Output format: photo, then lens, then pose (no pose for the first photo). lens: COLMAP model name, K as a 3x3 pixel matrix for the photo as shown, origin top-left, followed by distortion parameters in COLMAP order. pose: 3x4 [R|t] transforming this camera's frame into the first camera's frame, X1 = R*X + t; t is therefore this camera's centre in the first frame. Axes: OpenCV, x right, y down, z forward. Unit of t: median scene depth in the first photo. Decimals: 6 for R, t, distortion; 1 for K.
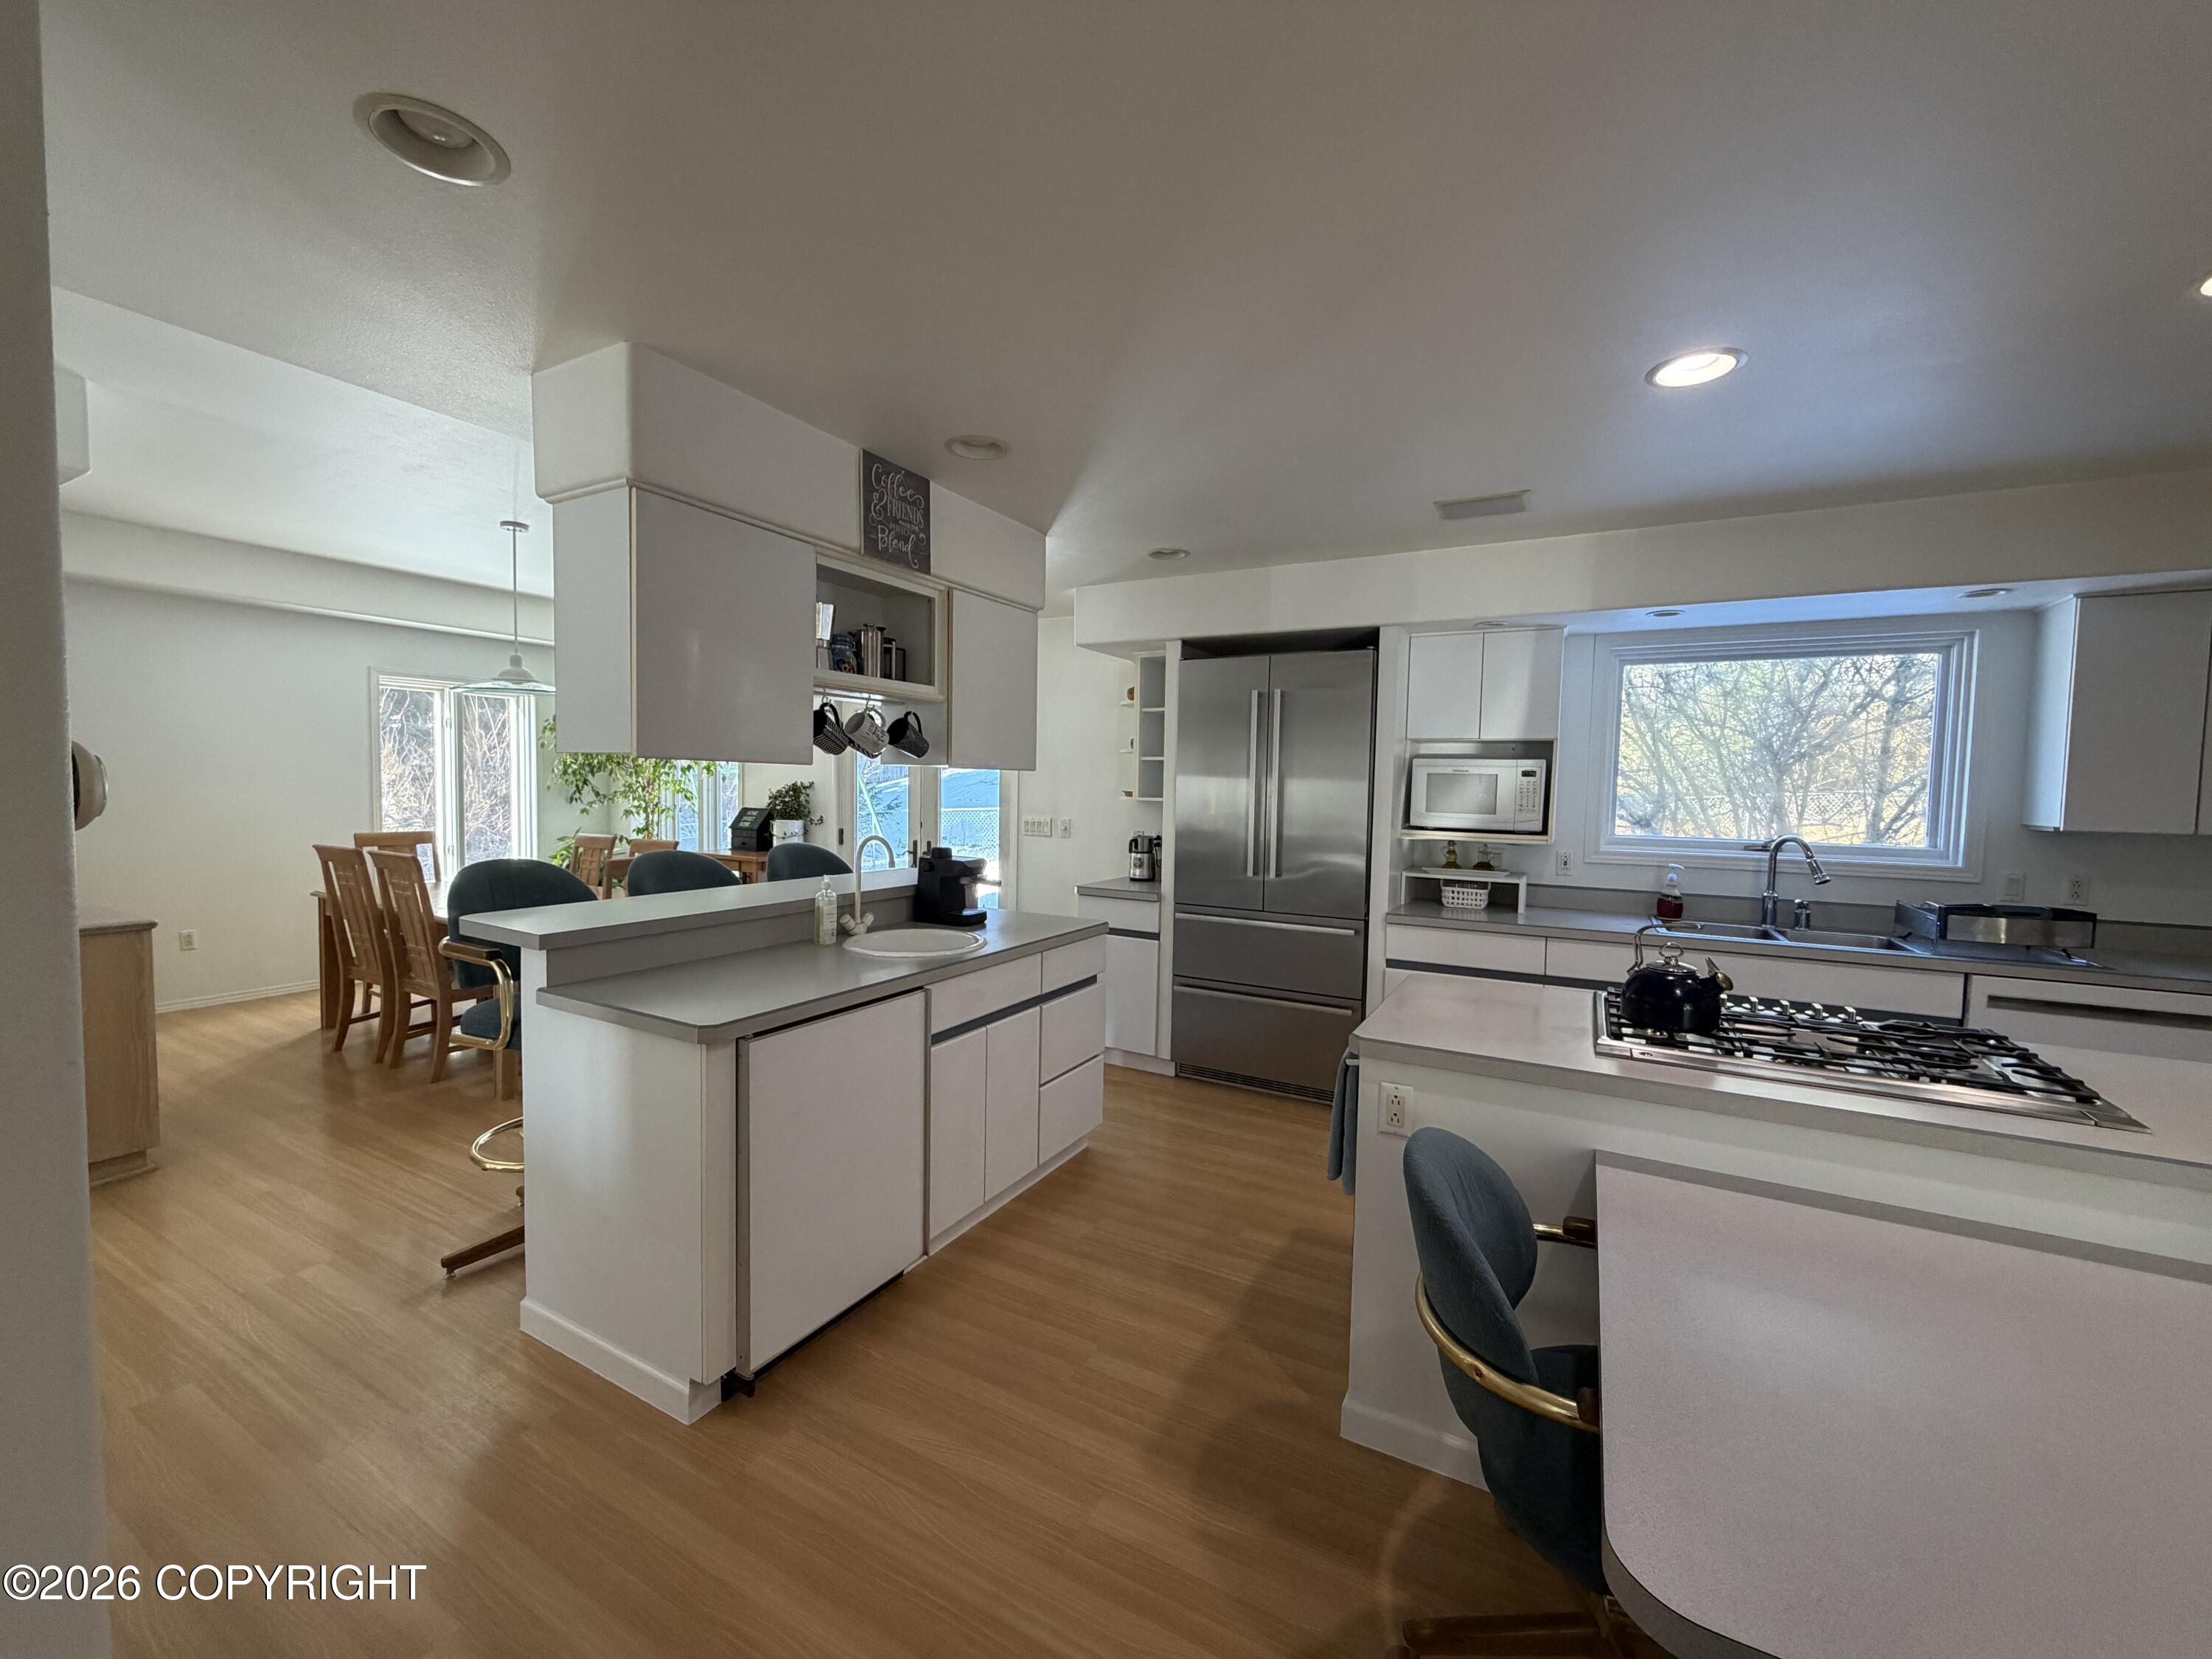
lens RADIAL K [[881.6, 0, 1099.3], [0, 881.6, 830.5], [0, 0, 1]] dist [-0.001030, -0.000121]
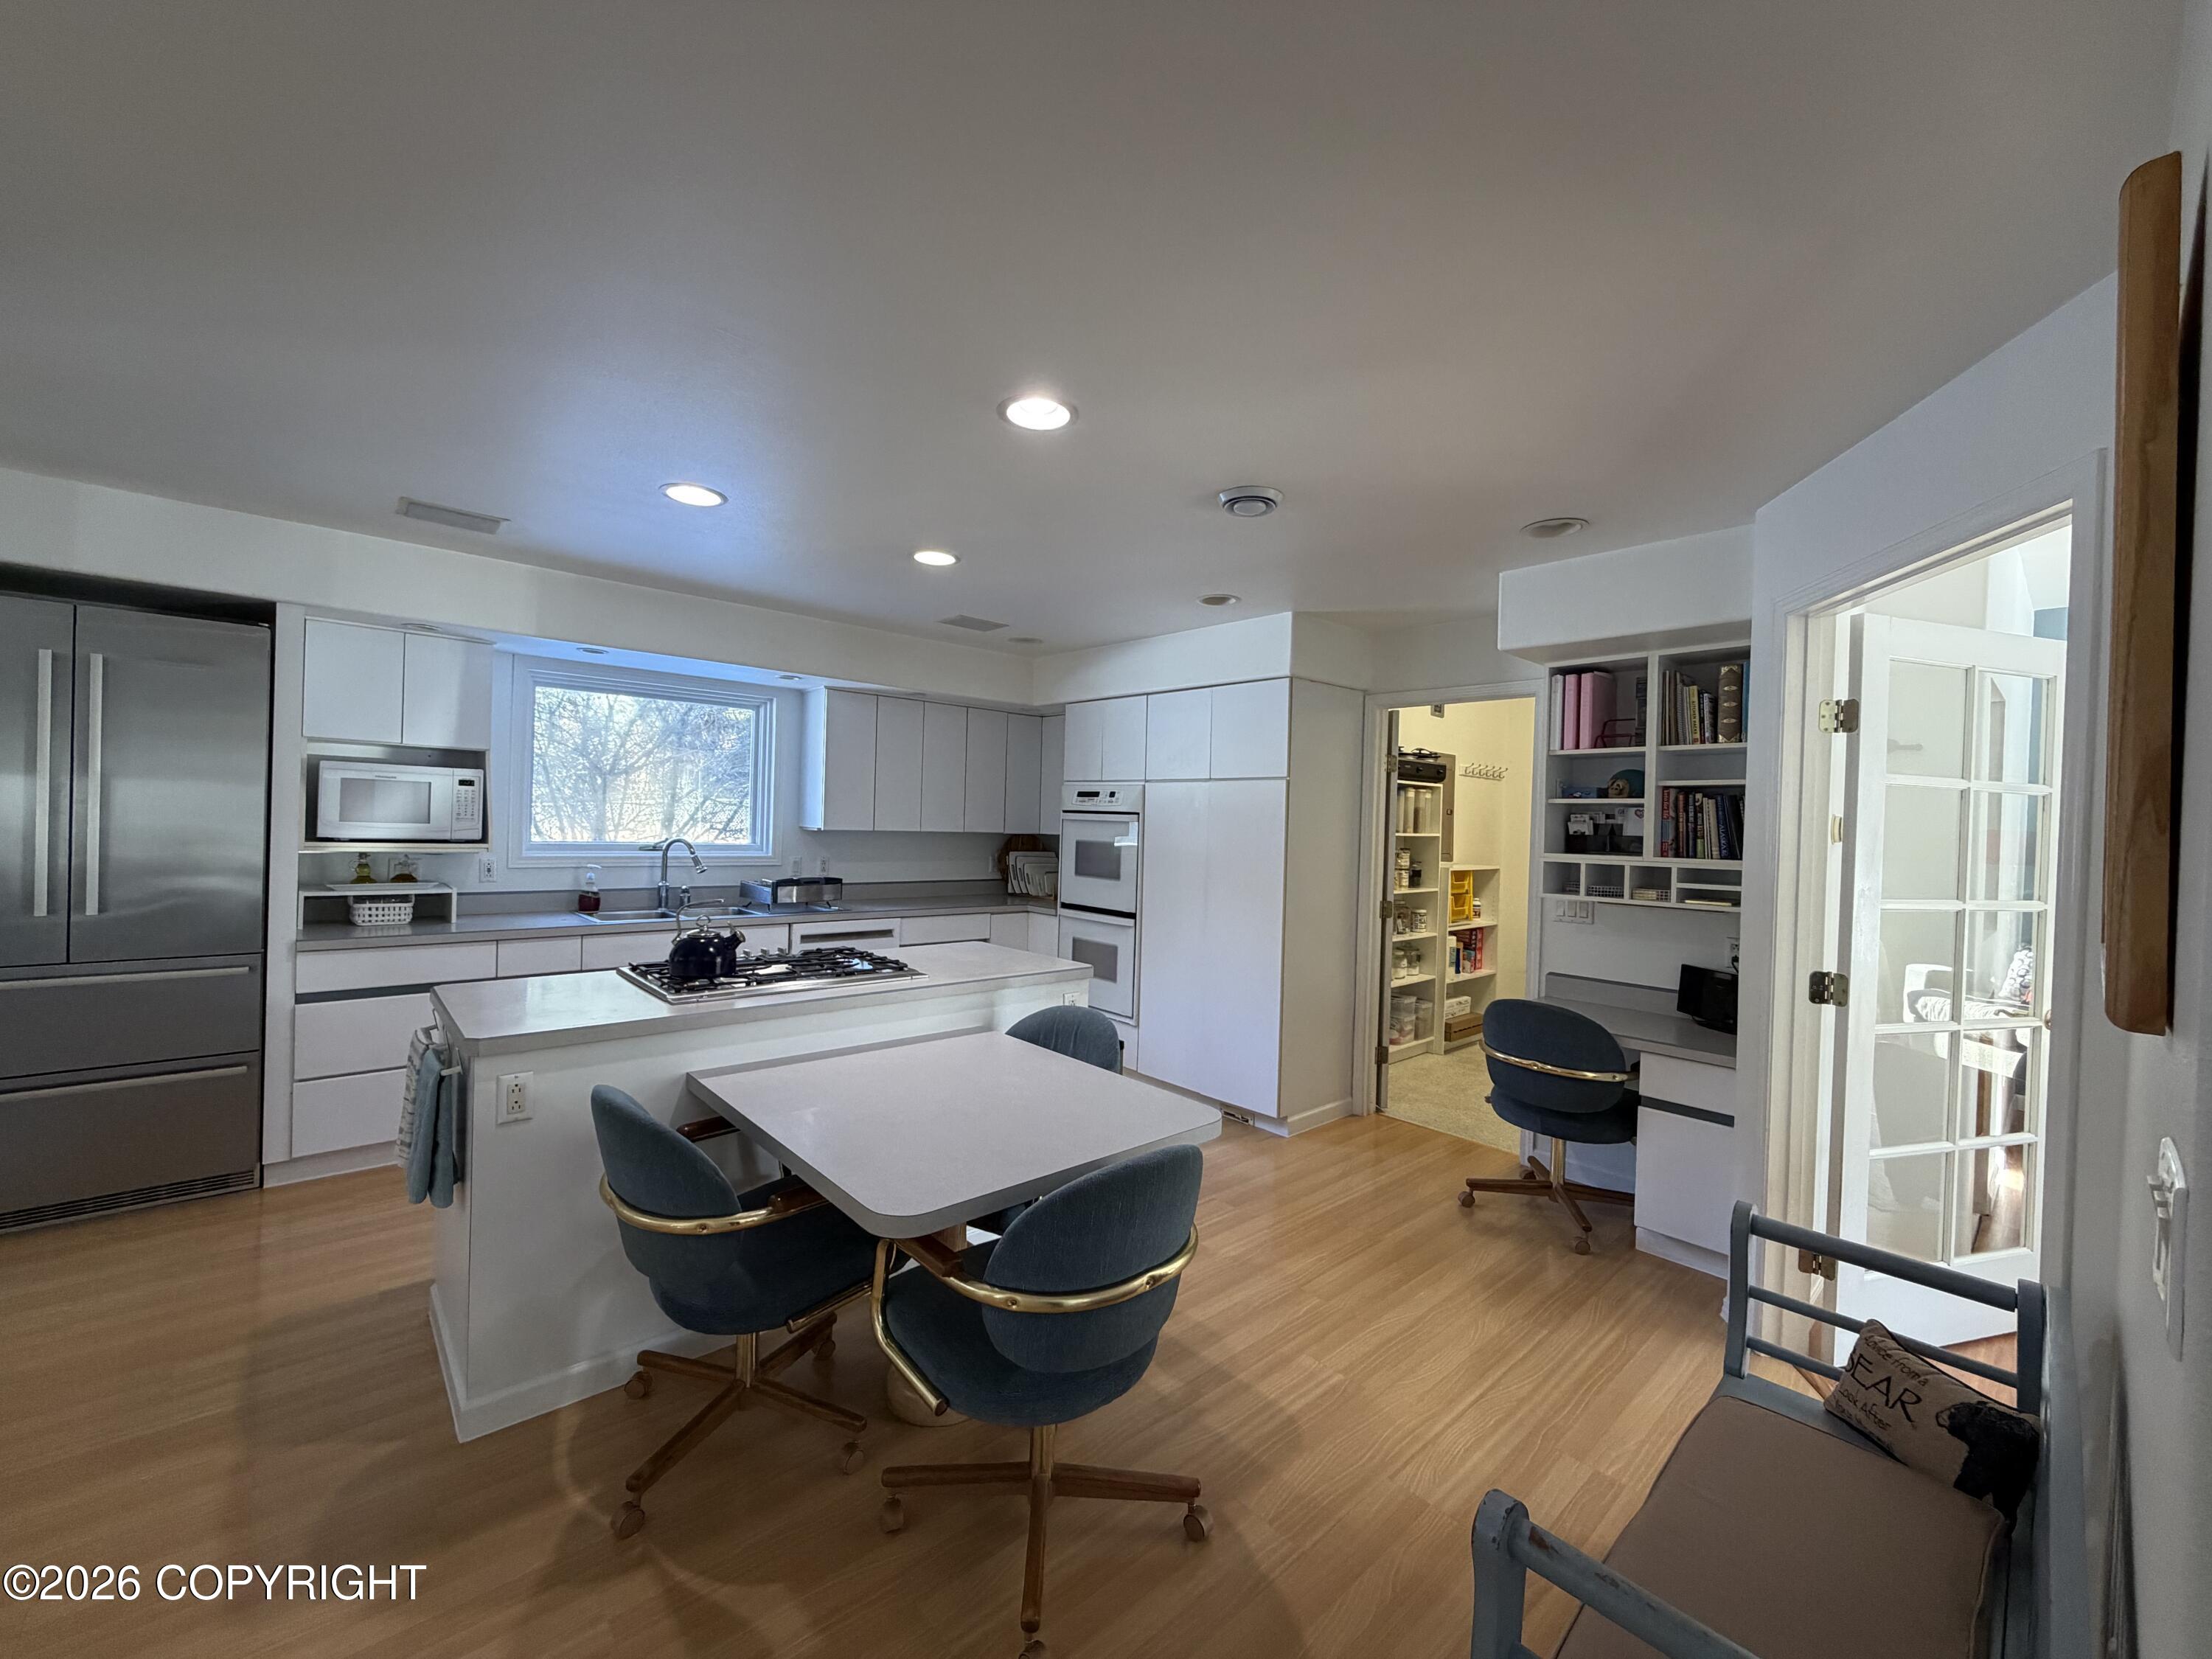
lens RADIAL K [[881.6, 0, 1099.3], [0, 881.6, 830.5], [0, 0, 1]] dist [-0.001030, -0.000121]
pose [[0.329268, -0.017512, 0.944074, -0.219726], [0.025936, 0.999619, 0.009496, -0.000569], [-0.943880, 0.021358, 0.329597, -0.016920]]
